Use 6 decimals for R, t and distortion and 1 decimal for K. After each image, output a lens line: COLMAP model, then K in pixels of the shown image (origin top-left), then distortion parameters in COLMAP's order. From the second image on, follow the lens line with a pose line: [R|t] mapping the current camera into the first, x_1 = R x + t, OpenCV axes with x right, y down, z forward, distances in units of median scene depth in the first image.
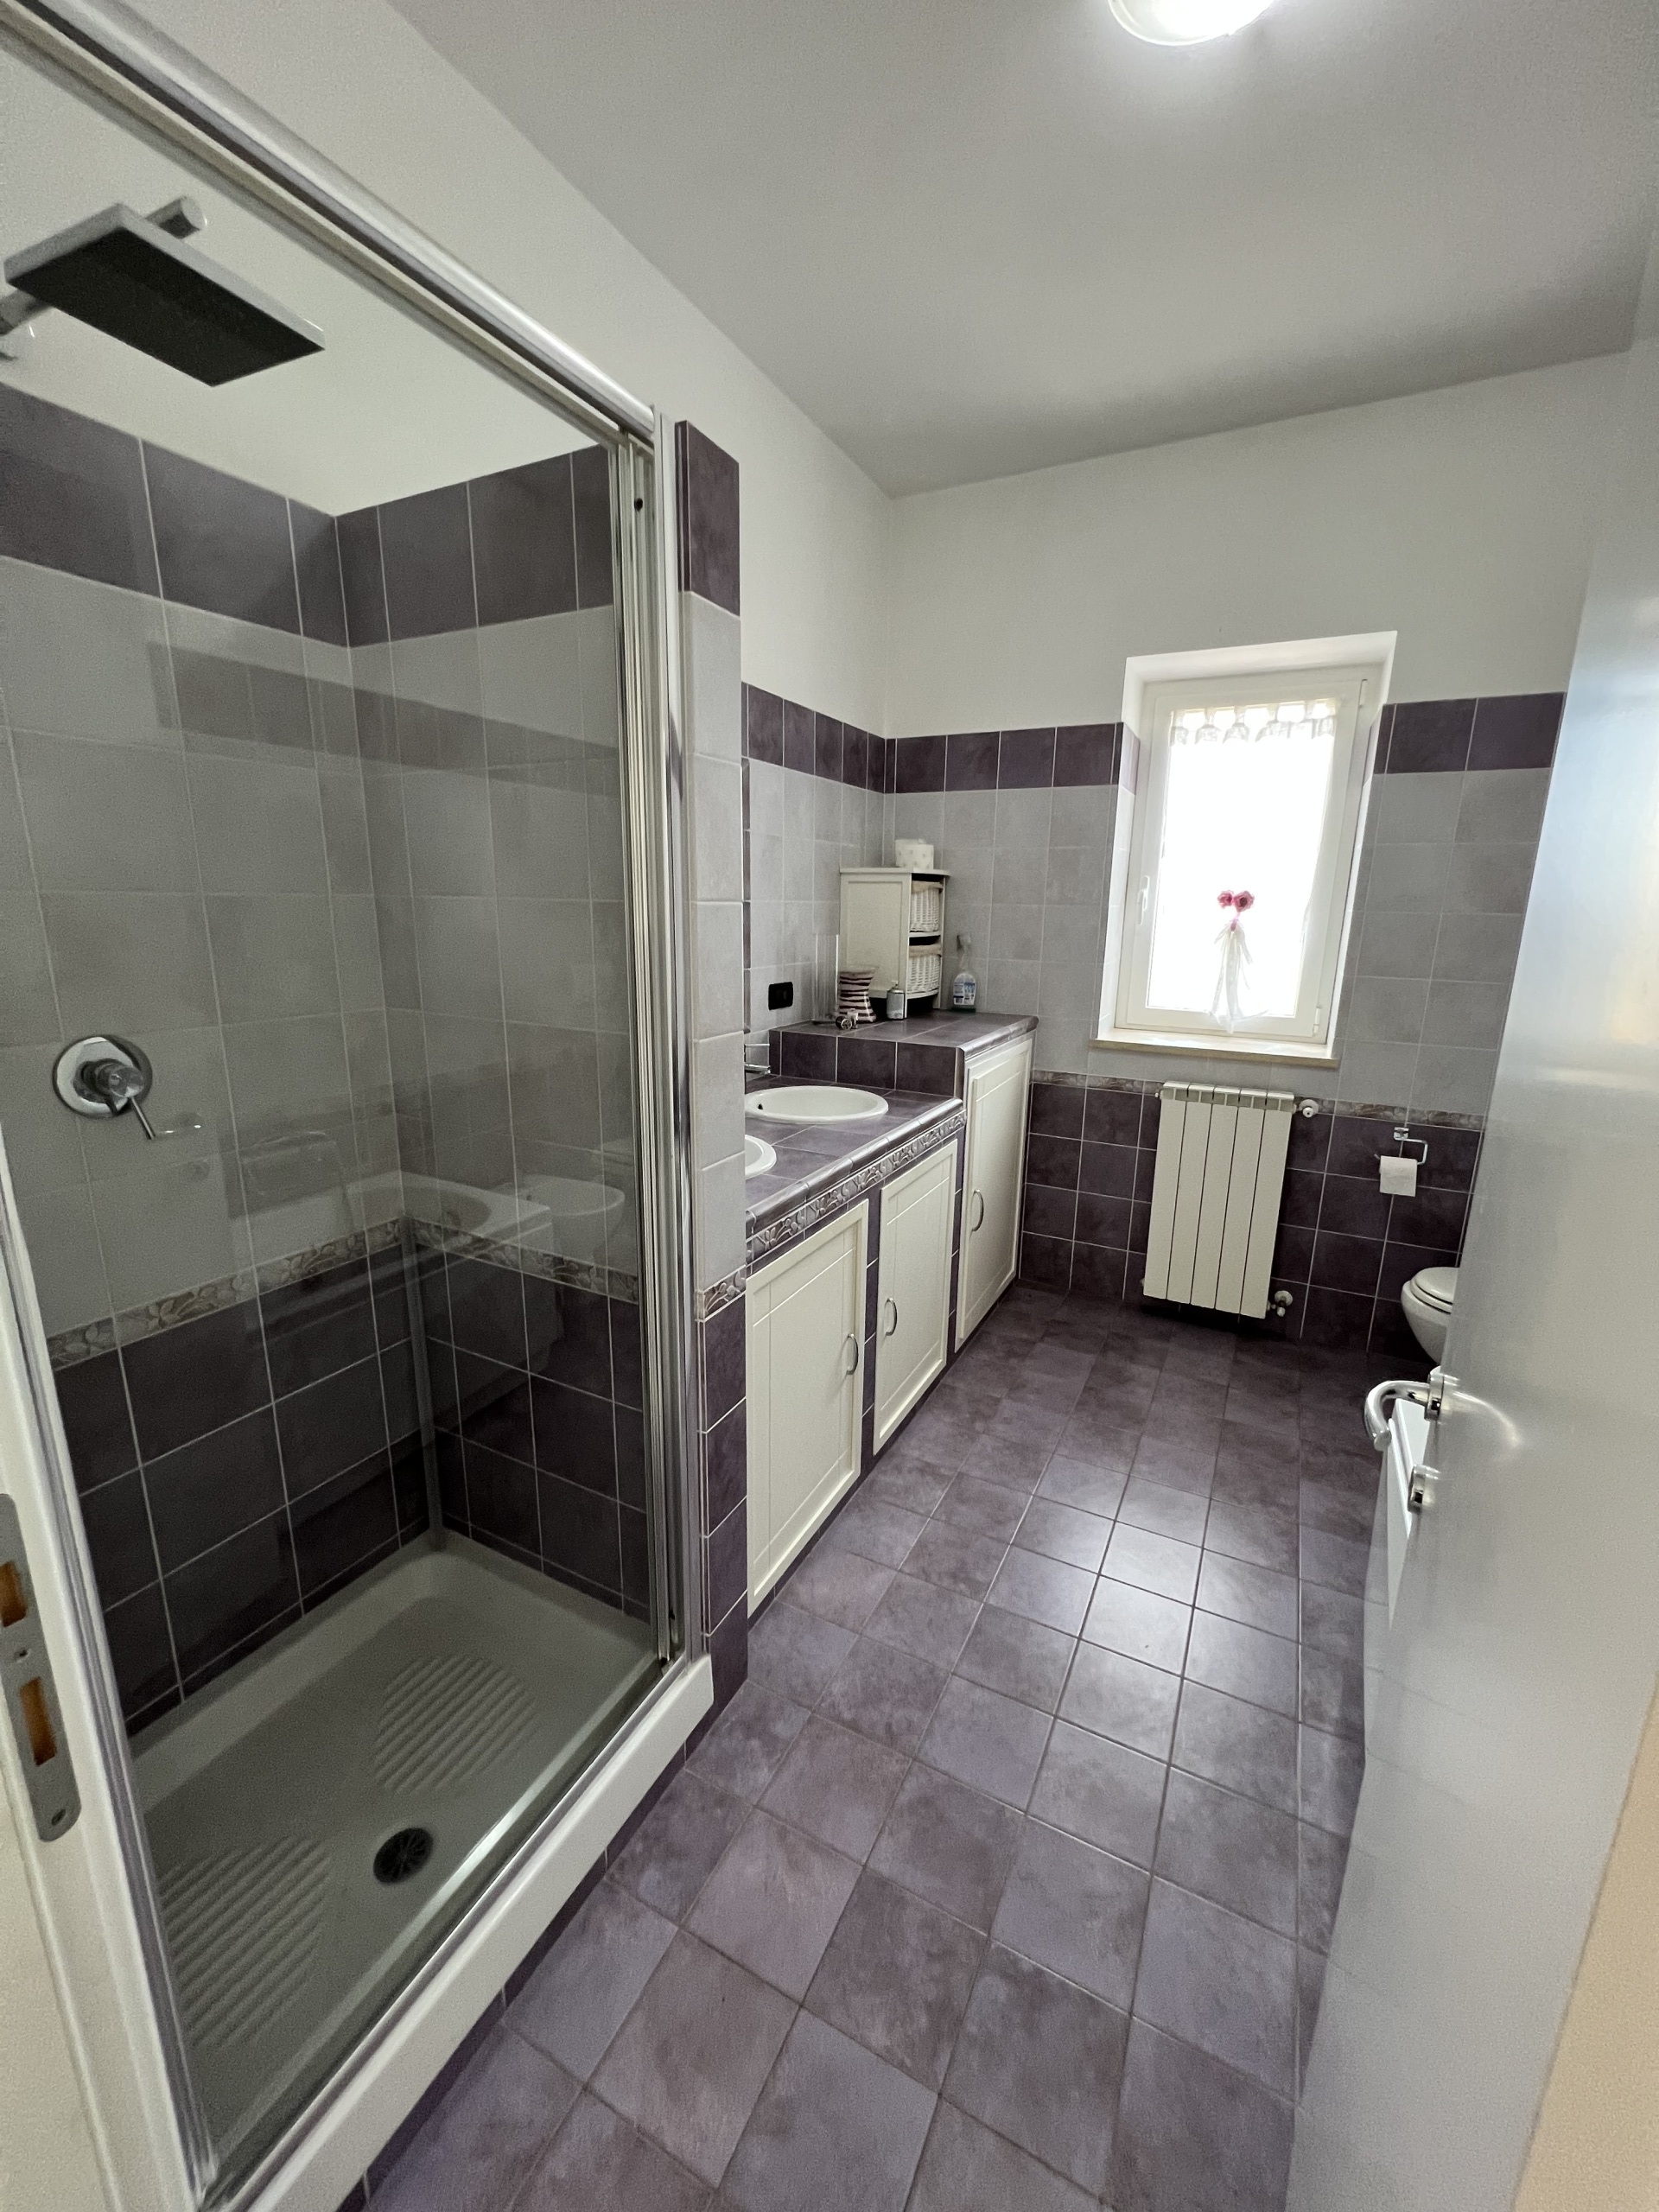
lens RADIAL K [[889.4, 0, 842.5], [0, 889.4, 1108.9], [0, 0, 1]] dist [0.001880, 0.000140]
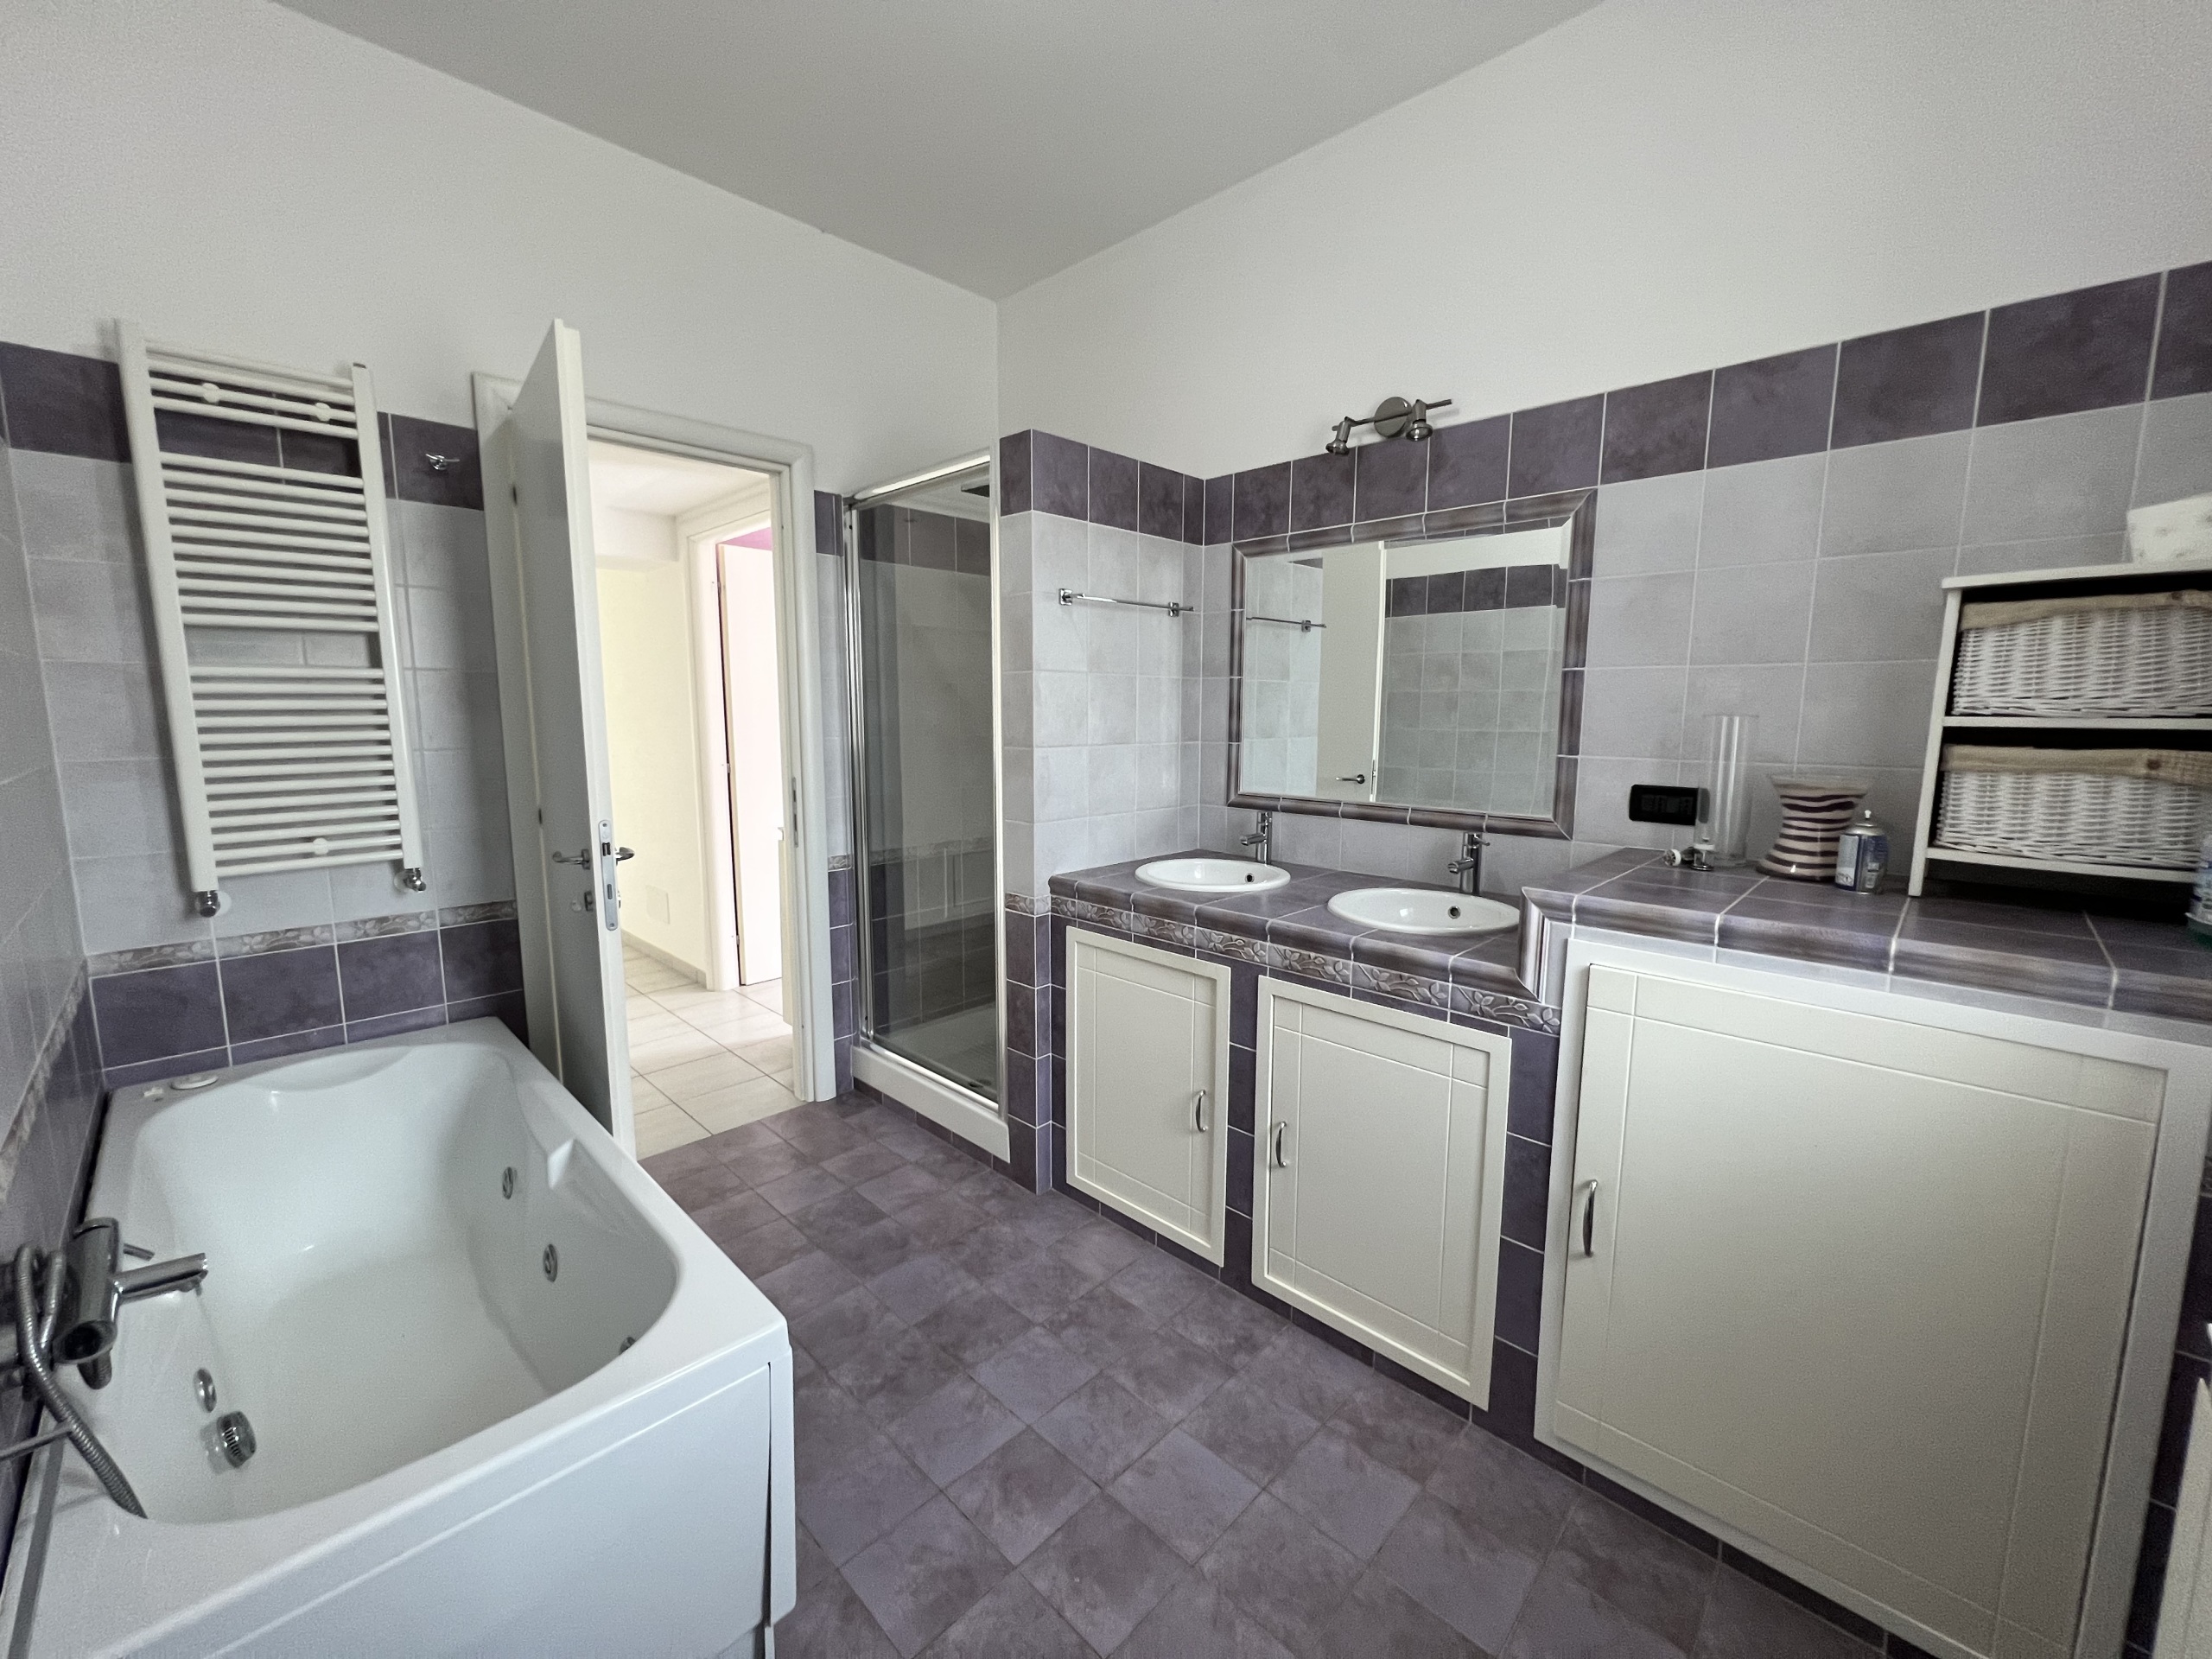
lens RADIAL K [[889.4, 0, 1106.0], [0, 889.4, 829.5], [0, 0, 1]] dist [0.001880, 0.000140]
pose [[-0.300666, 0.112233, -0.947103, 0.814487], [-0.228056, 0.955783, 0.185660, -0.161325], [0.926062, 0.271815, -0.261776, 0.916803]]
